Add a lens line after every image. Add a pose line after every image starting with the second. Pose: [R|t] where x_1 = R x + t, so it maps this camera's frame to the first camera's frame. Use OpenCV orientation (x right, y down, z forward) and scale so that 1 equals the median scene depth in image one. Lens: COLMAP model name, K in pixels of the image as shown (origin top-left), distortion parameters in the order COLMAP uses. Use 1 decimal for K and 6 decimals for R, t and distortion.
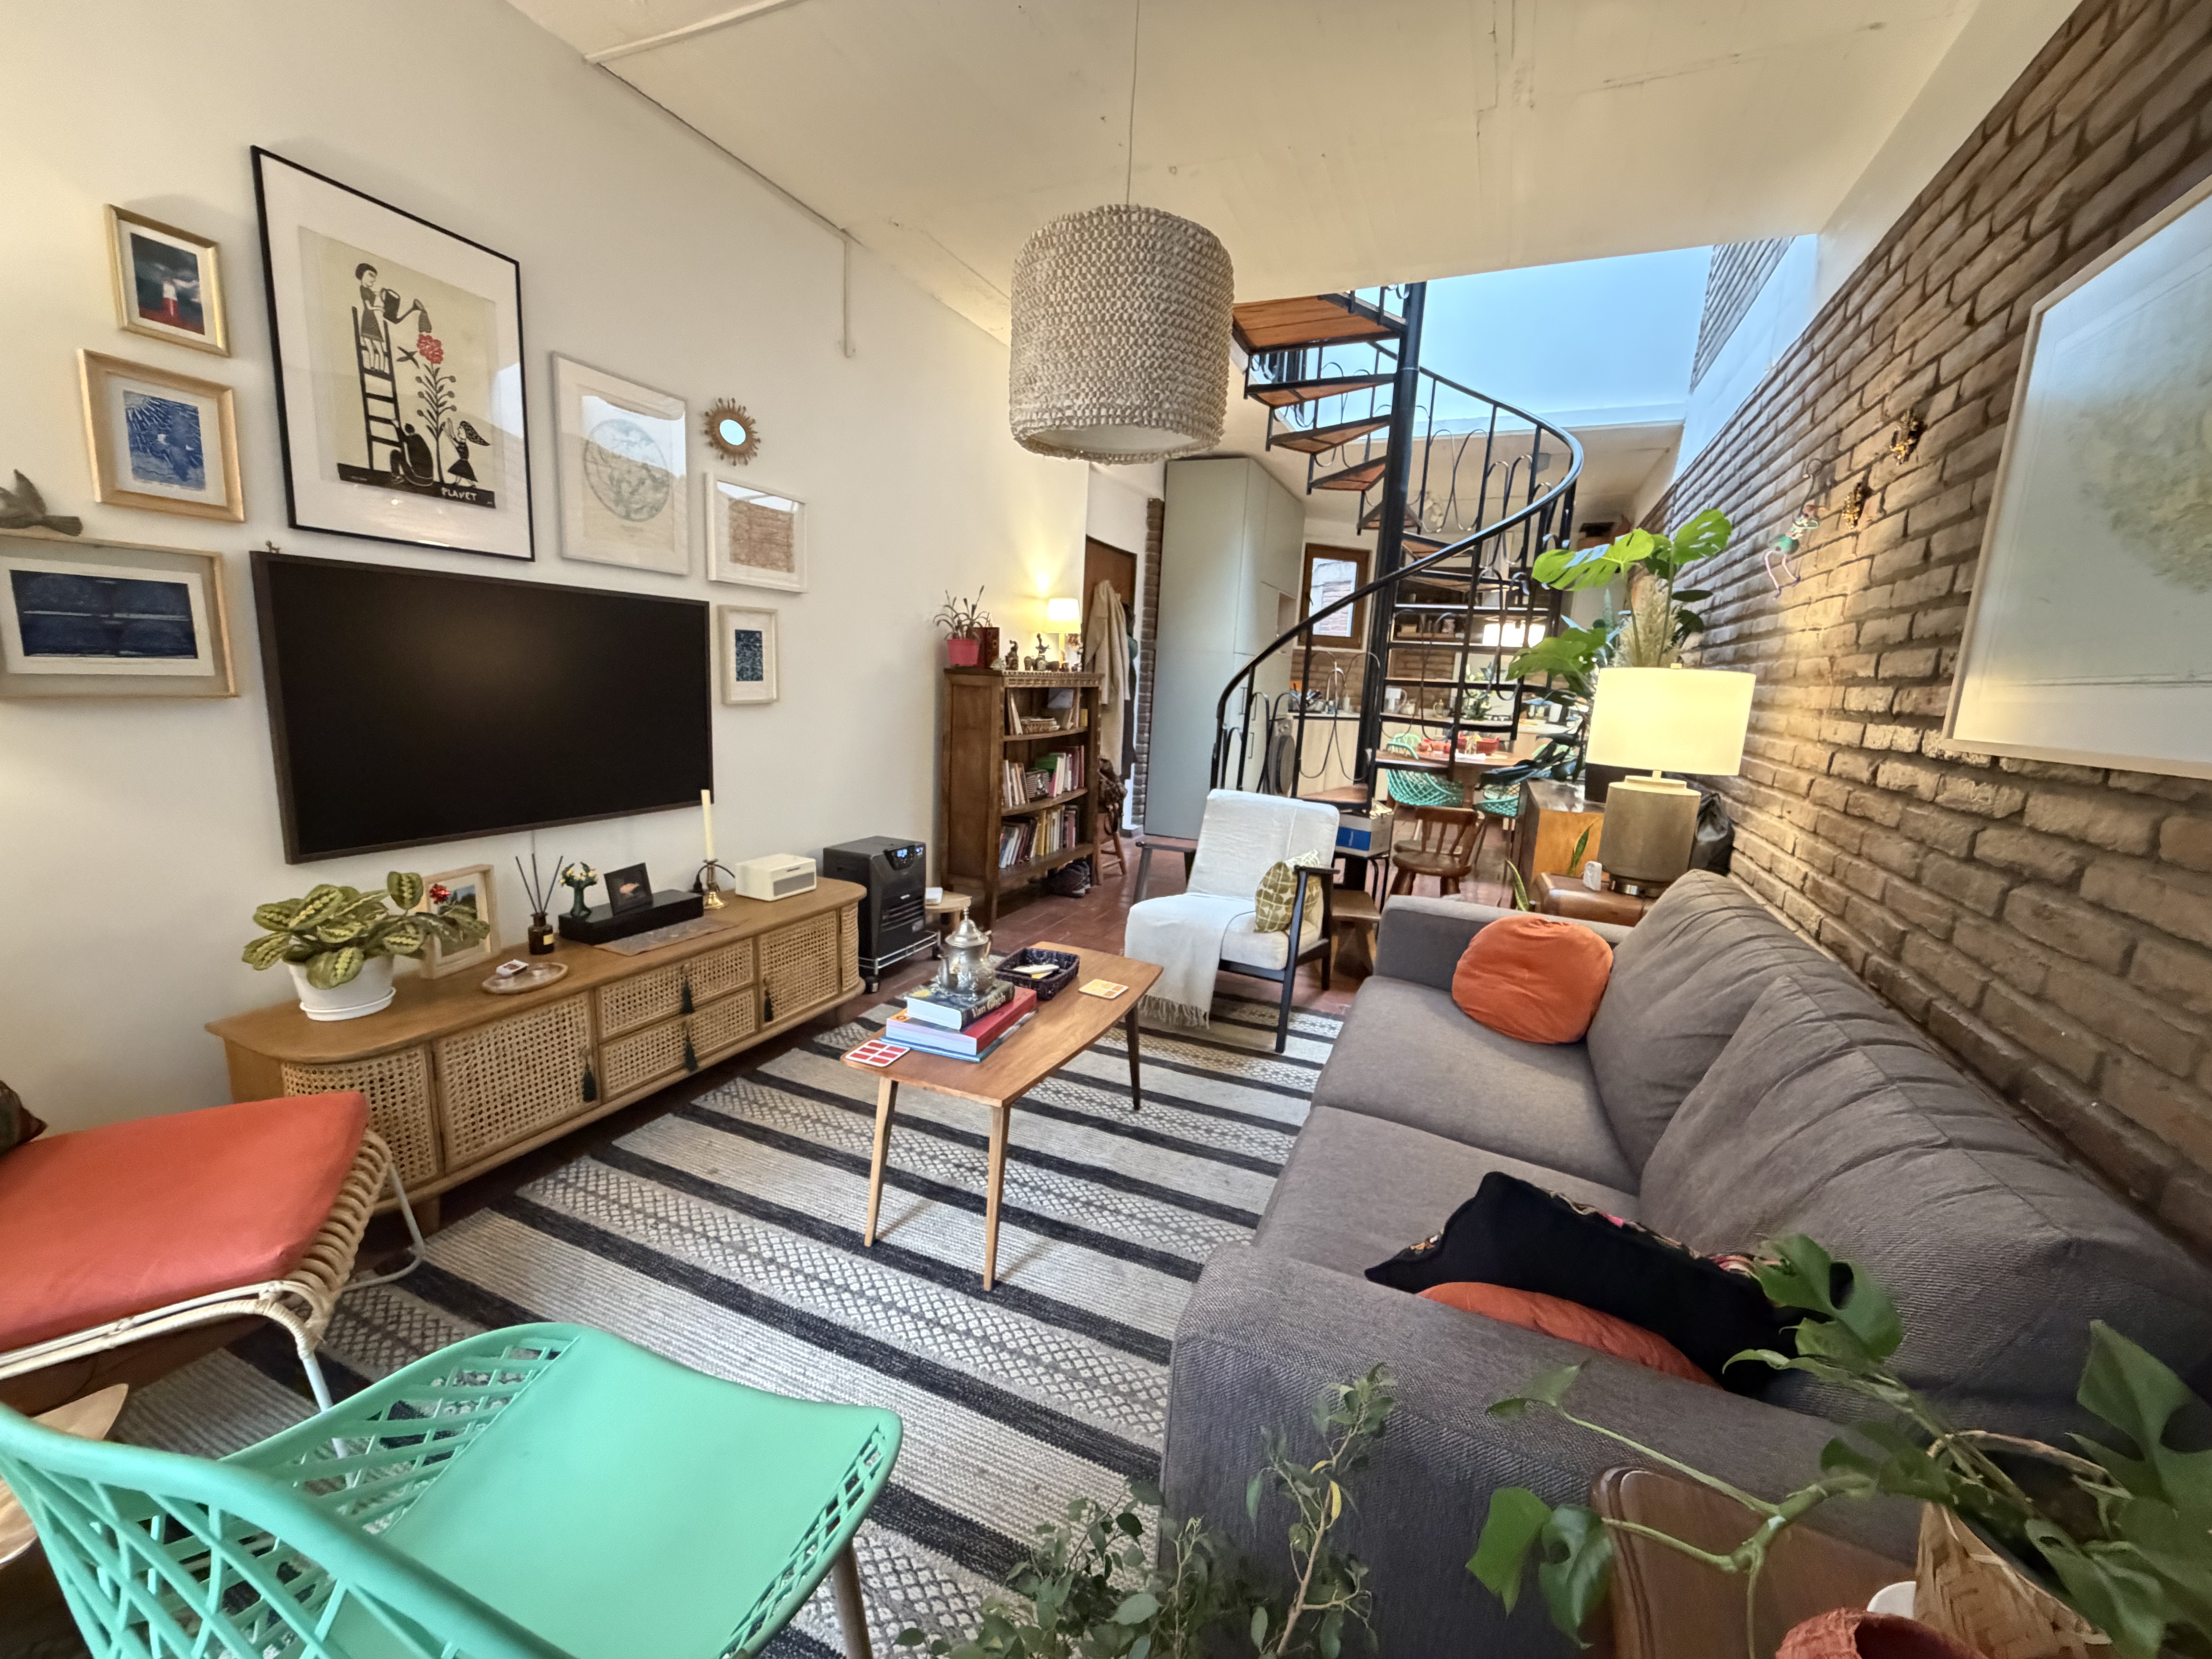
lens RADIAL K [[884.7, 0, 1097.1], [0, 884.7, 827.3], [0, 0, 1]] dist [-0.001578, 0.000098]
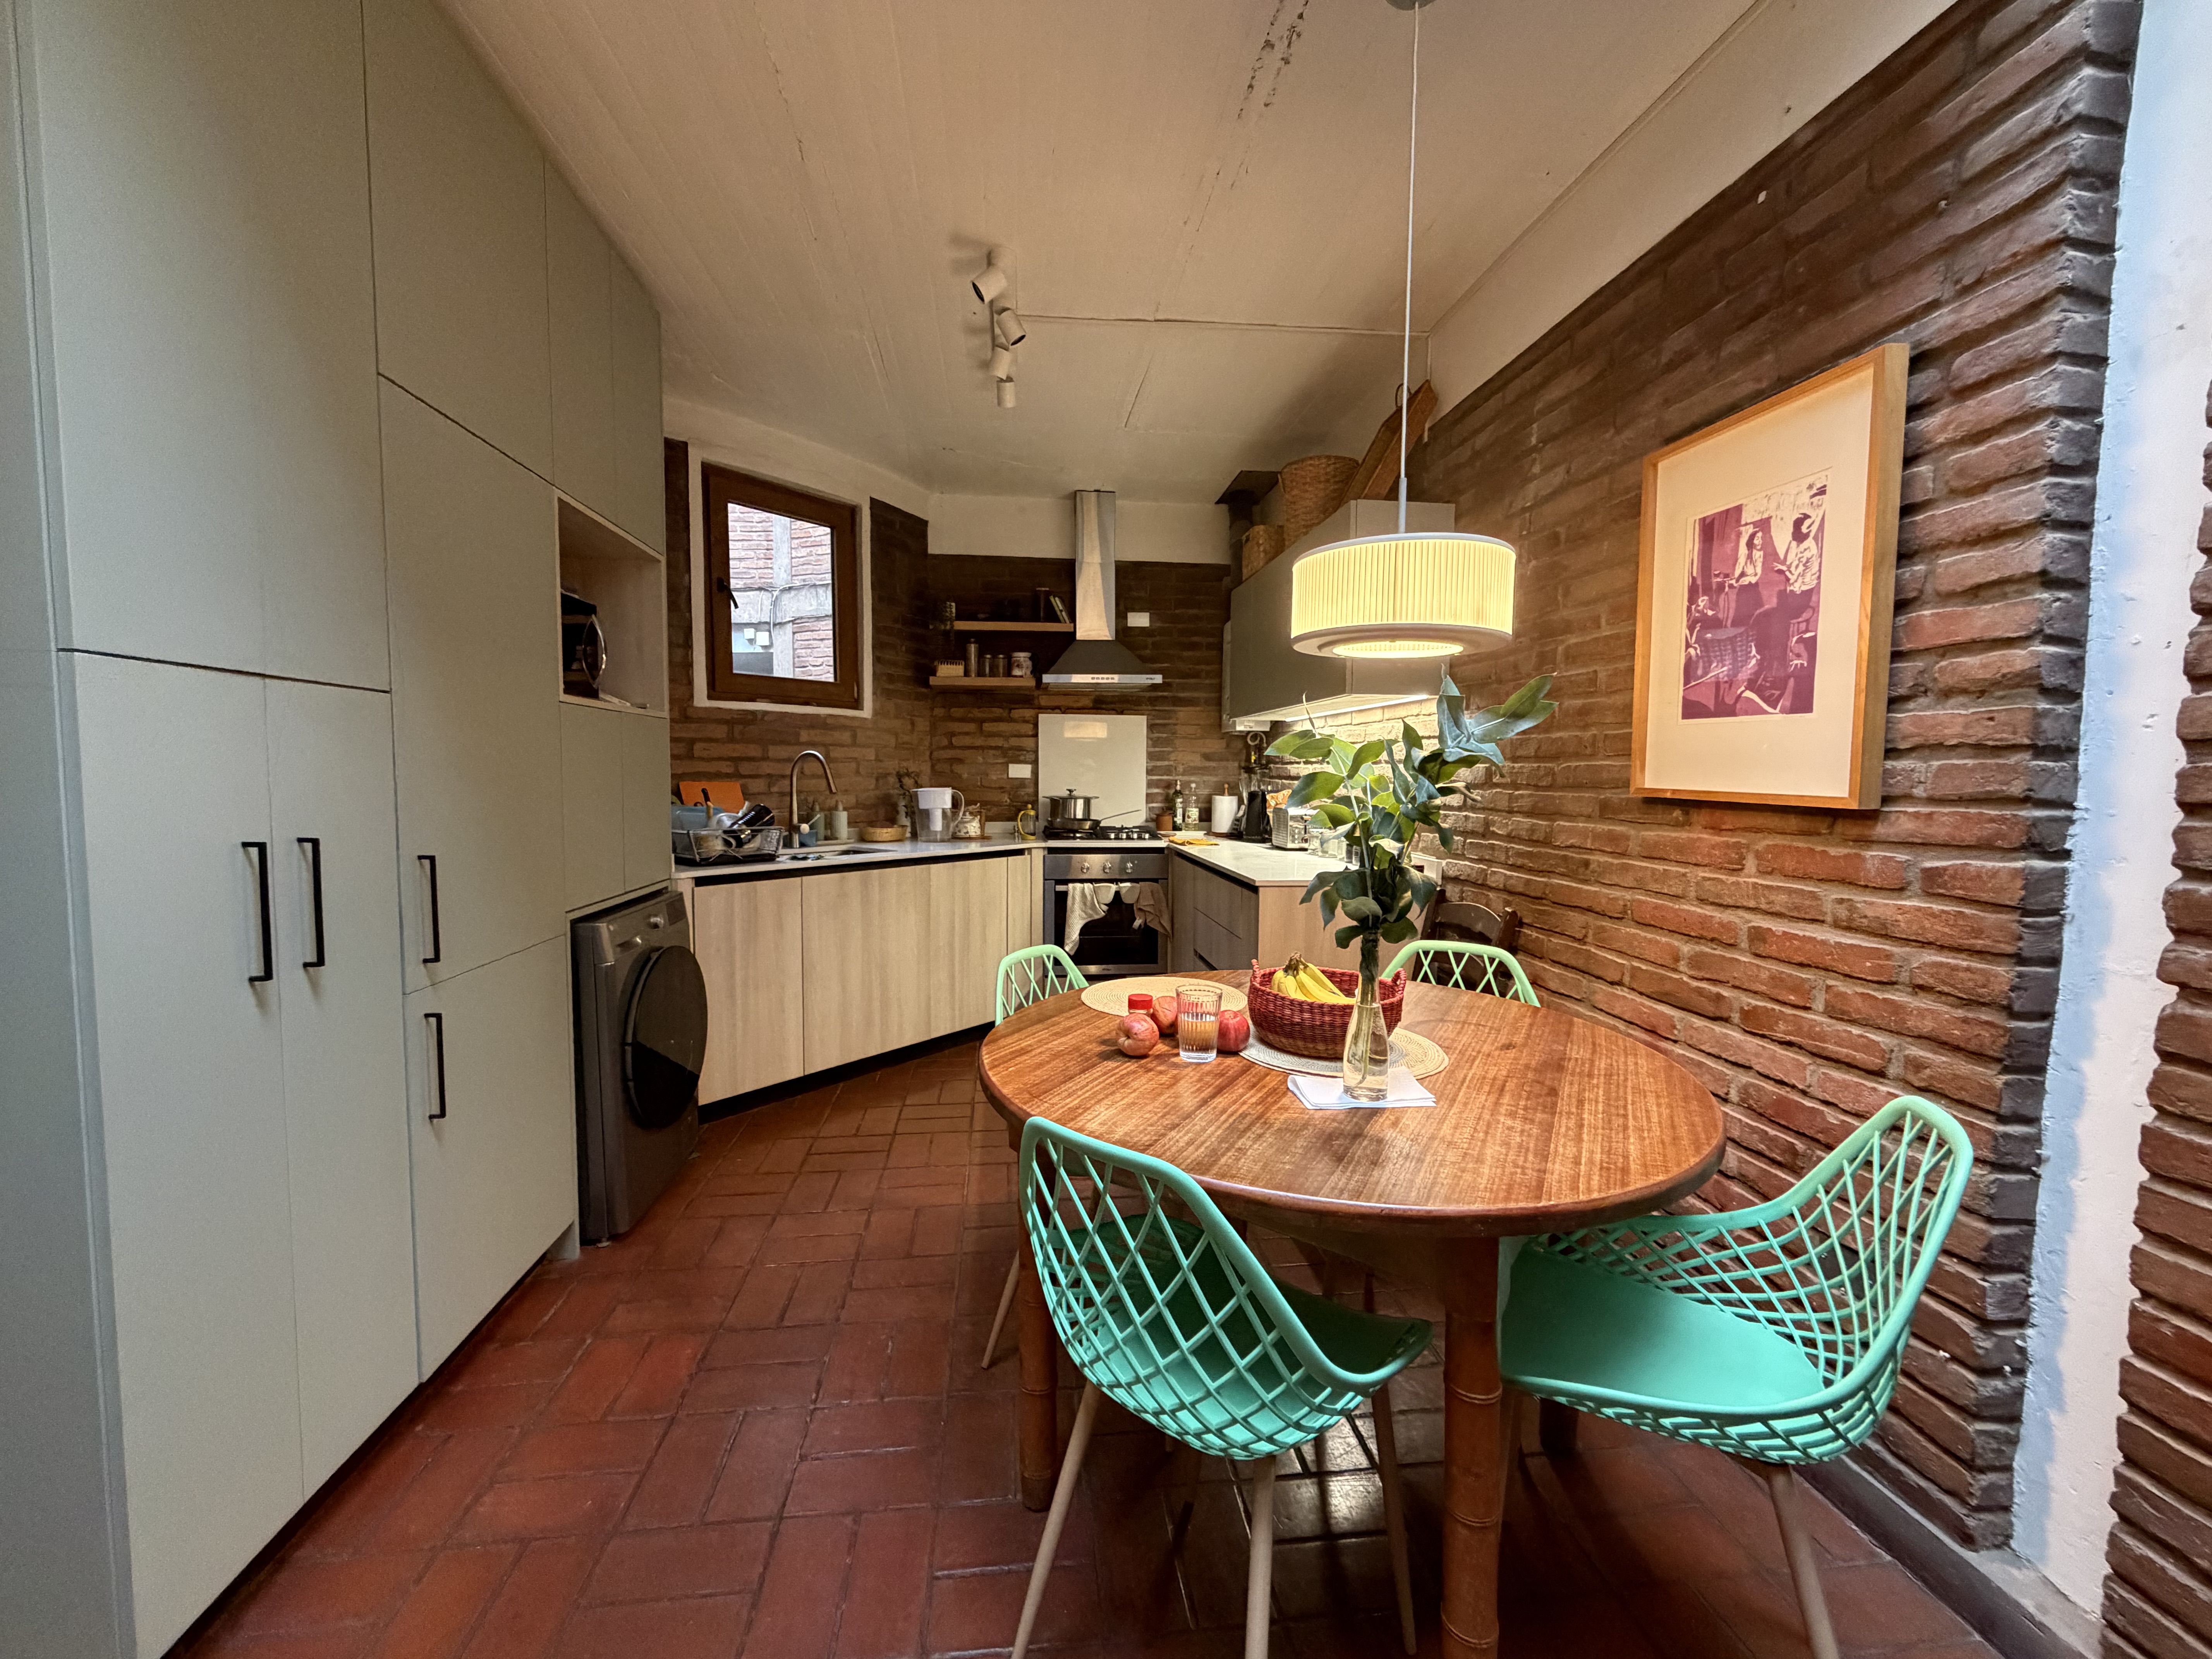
lens RADIAL K [[884.7, 0, 1115.2], [0, 884.7, 829.3], [0, 0, 1]] dist [-0.001578, 0.000098]
pose [[0.853460, -0.078380, 0.515231, 0.610856], [0.126169, 0.990291, -0.058346, -0.341226], [-0.505656, 0.114802, 0.855063, 1.966338]]
